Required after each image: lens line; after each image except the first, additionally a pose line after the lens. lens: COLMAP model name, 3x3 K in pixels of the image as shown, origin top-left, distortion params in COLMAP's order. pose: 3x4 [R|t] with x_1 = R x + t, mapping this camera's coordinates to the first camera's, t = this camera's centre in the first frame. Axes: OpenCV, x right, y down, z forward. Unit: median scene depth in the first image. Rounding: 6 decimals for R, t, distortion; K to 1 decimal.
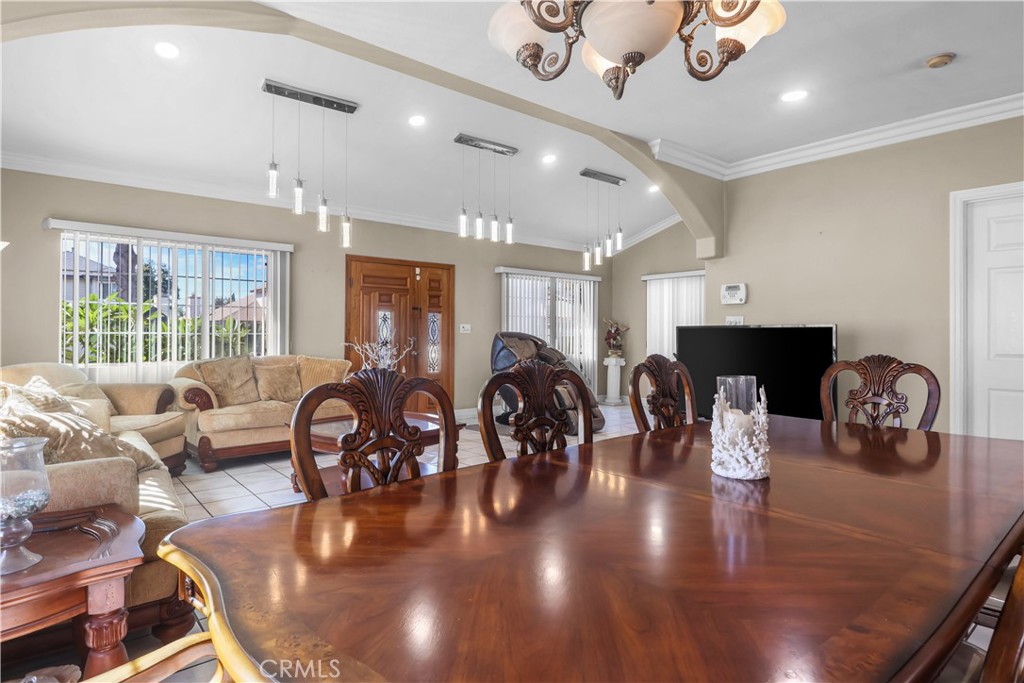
lens RADIAL K [[564.5, 0, 517.3], [0, 564.5, 333.3], [0, 0, 1]] dist [-0.005282, -0.001021]
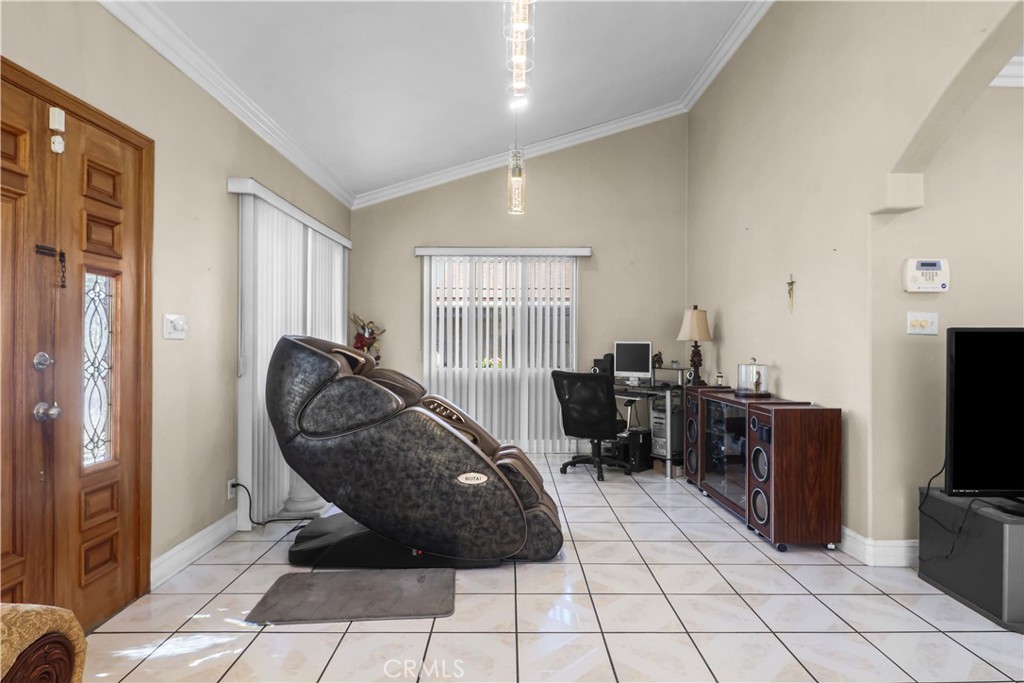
lens RADIAL K [[564.5, 0, 512.1], [0, 564.5, 337.2], [0, 0, 1]] dist [-0.005282, -0.001021]
pose [[0.640805, 0.002392, 0.767700, -0.244019], [-0.001283, 0.999997, -0.002045, -0.000871], [-0.767703, 0.000326, 0.640806, 0.636203]]
